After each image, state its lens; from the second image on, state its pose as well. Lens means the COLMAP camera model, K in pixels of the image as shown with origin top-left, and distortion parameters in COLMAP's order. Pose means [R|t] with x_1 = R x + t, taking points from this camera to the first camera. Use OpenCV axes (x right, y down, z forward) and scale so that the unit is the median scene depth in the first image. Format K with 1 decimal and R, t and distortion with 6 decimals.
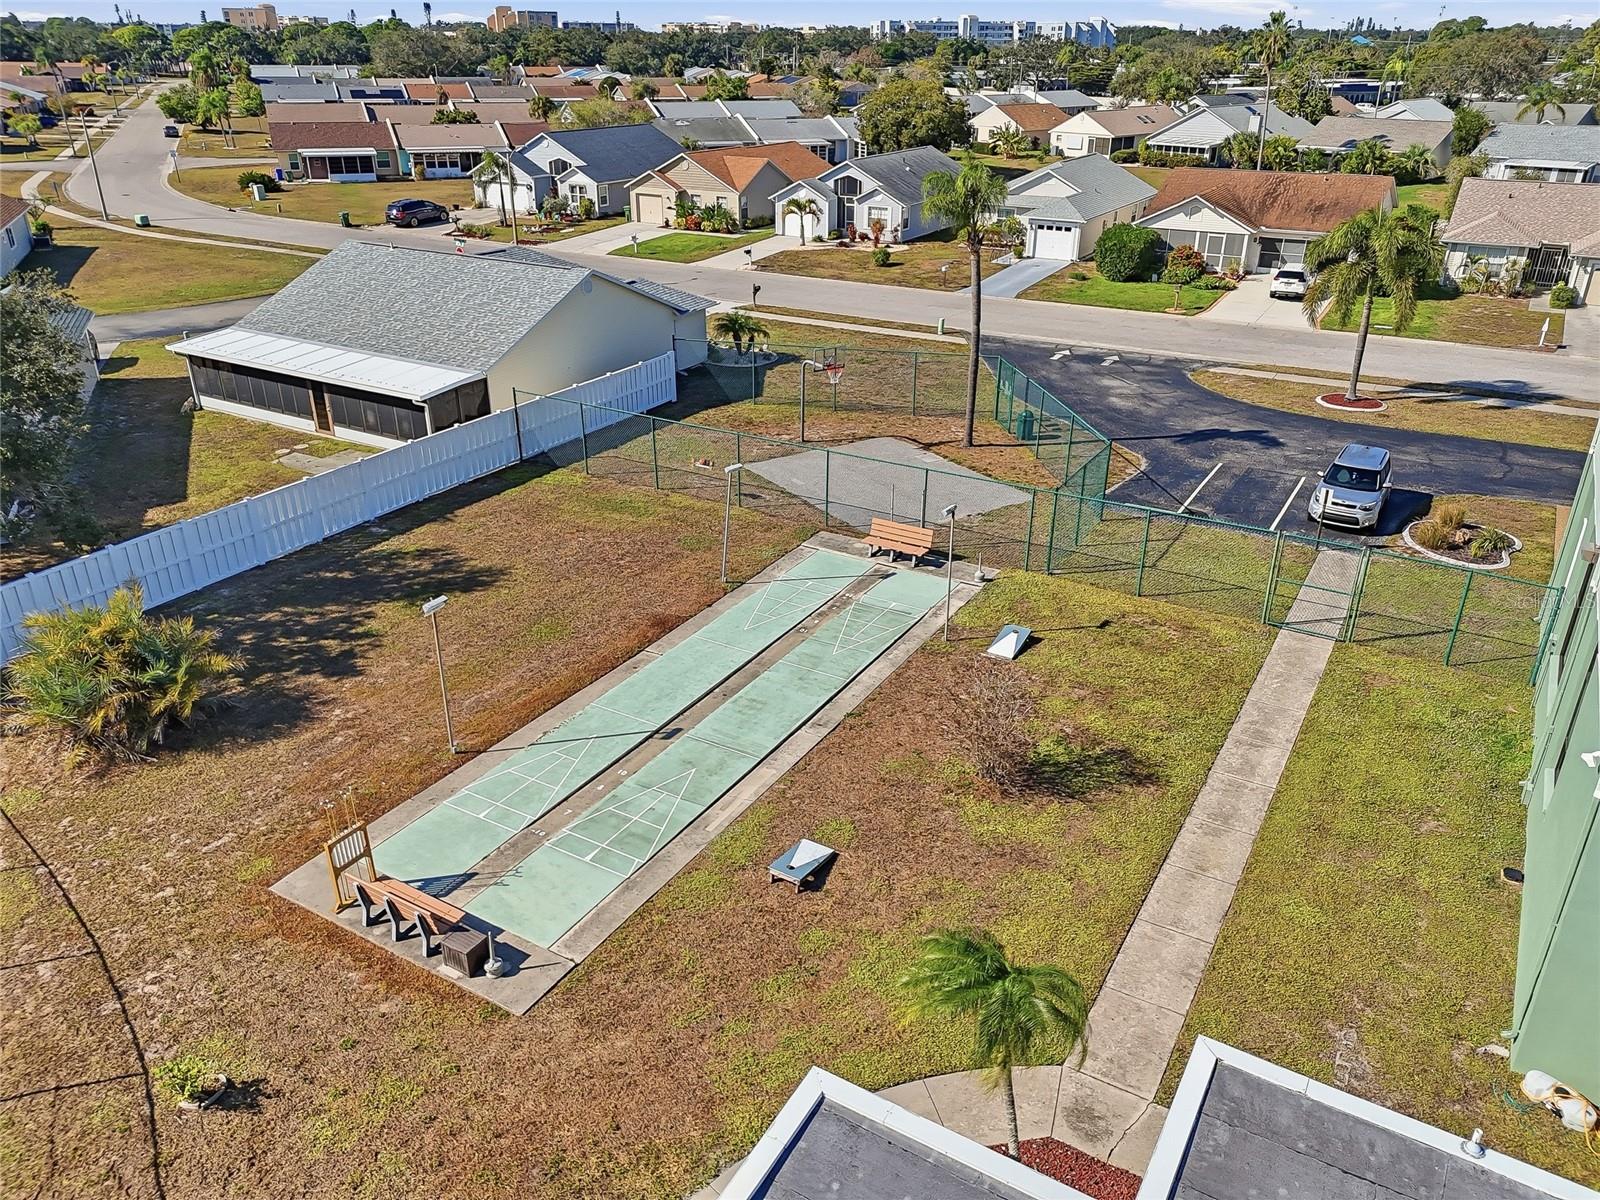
lens RADIAL K [[1170.3, 0, 804.2], [0, 1170.3, 602.5], [0, 0, 1]] dist [0.074368, -0.072921]
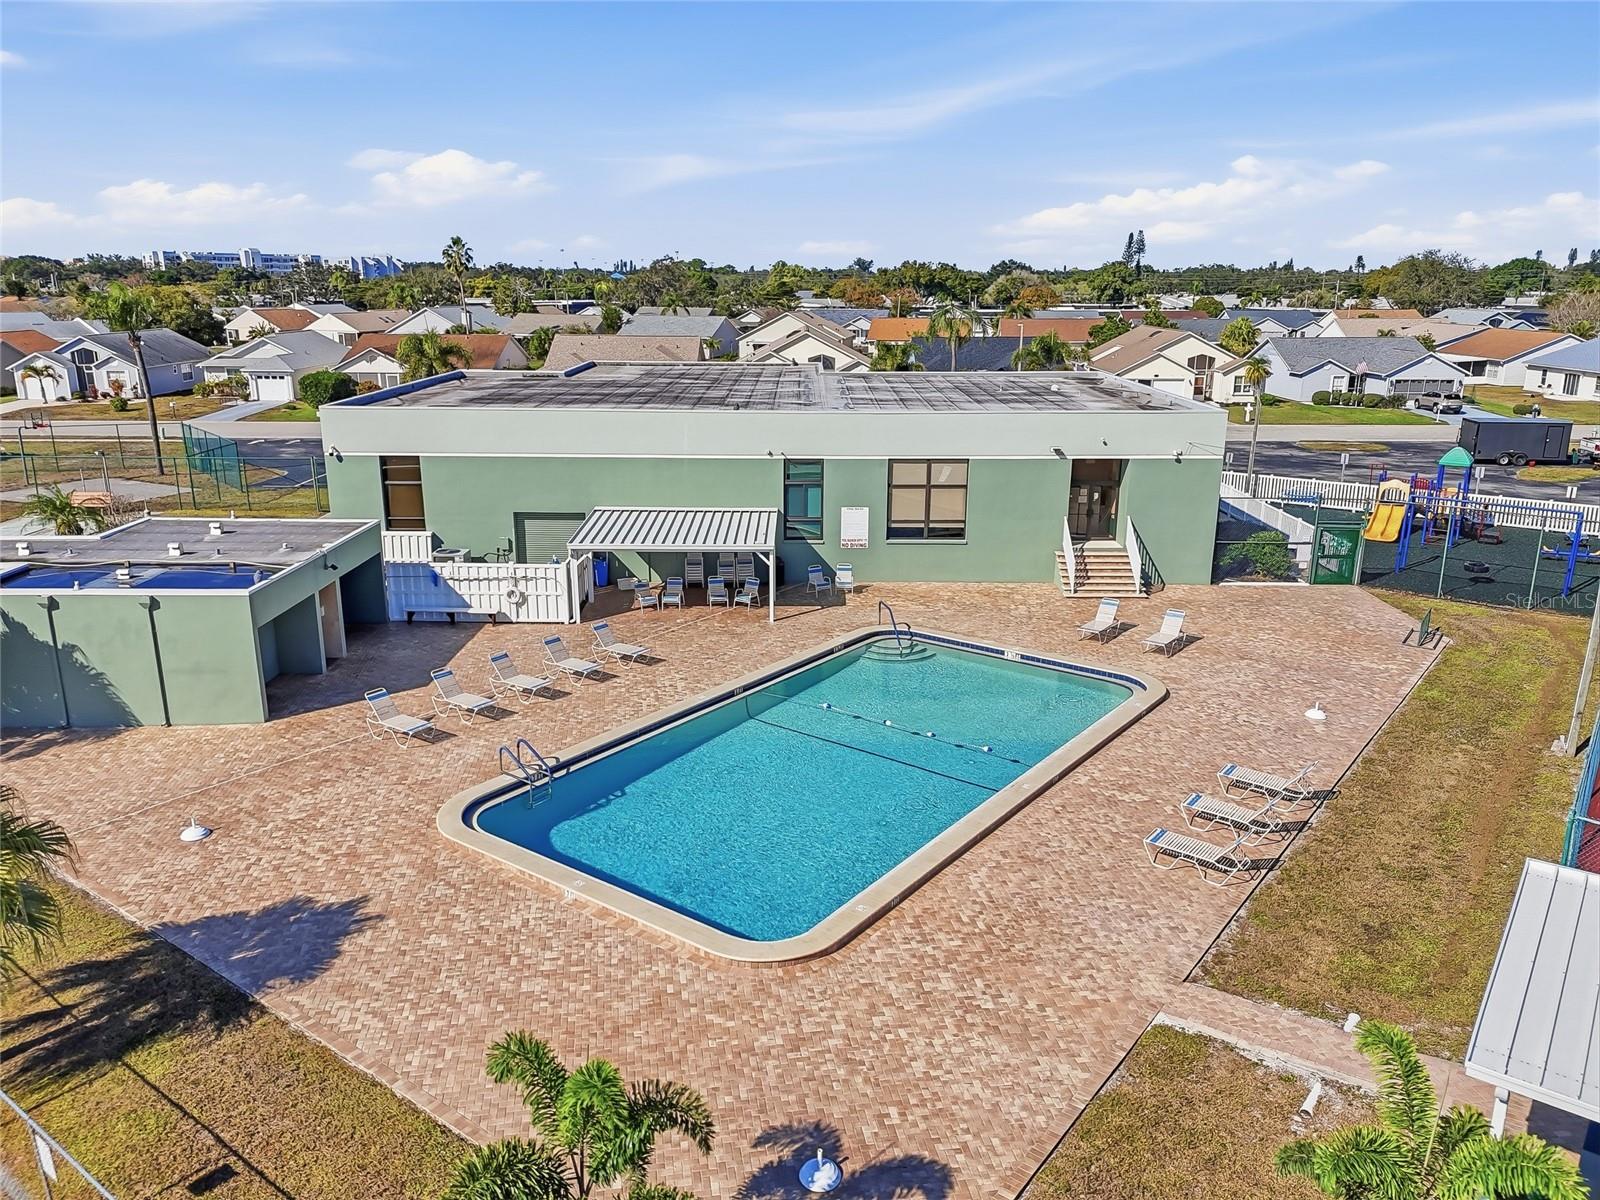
lens RADIAL K [[1170.3, 0, 804.2], [0, 1170.3, 602.5], [0, 0, 1]] dist [0.074368, -0.072921]
pose [[0.861907, -0.136860, 0.488247, 0.042220], [0.219721, 0.968598, -0.116368, 0.185064], [-0.456988, 0.207577, 0.864913, -0.314250]]
